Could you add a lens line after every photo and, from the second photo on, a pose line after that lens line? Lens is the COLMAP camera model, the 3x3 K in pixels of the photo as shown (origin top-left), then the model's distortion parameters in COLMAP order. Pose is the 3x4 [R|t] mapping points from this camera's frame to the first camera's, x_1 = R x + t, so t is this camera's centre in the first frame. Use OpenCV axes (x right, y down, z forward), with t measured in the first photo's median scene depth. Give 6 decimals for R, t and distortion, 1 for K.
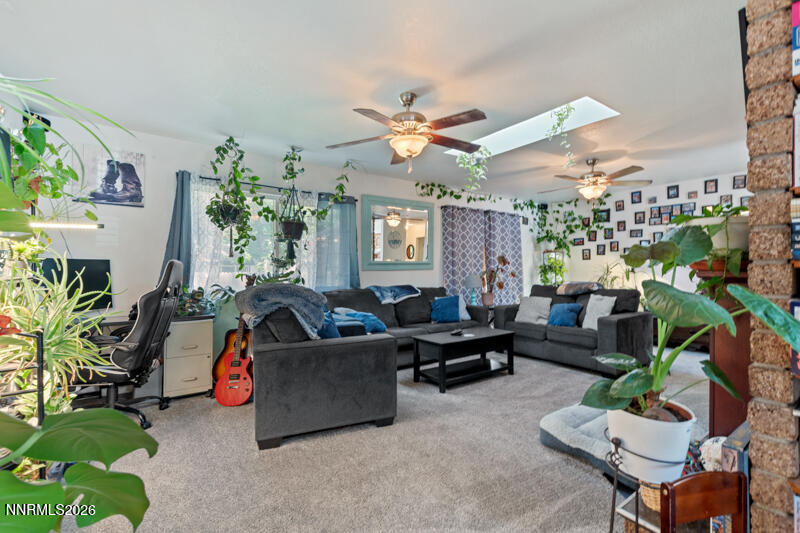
lens RADIAL K [[352.2, 0, 400.4], [0, 352.2, 266.3], [0, 0, 1]] dist [-0.000363, -0.000170]
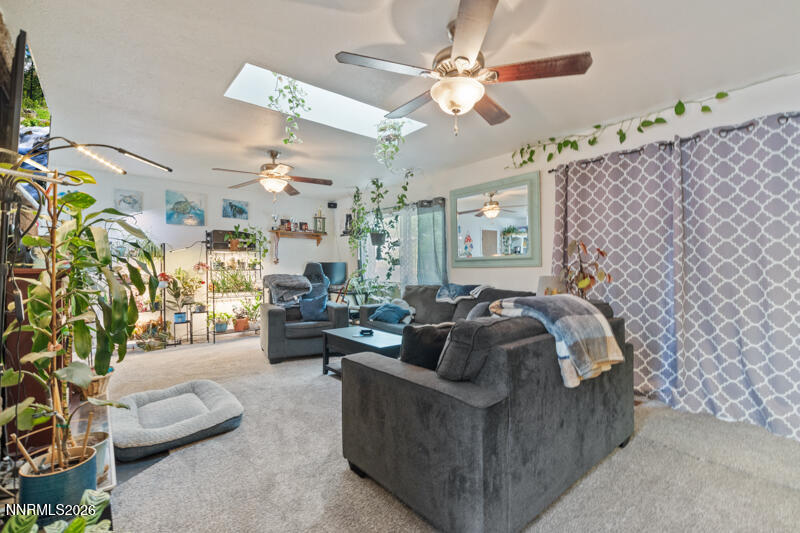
lens RADIAL K [[352.2, 0, 399.6], [0, 352.2, 268.5], [0, 0, 1]] dist [-0.000363, -0.000170]
pose [[0.103159, 0.001357, -0.994664, 0.839940], [0.011902, 0.999926, 0.002598, 0.010148], [0.994594, -0.012106, 0.103135, 0.726822]]
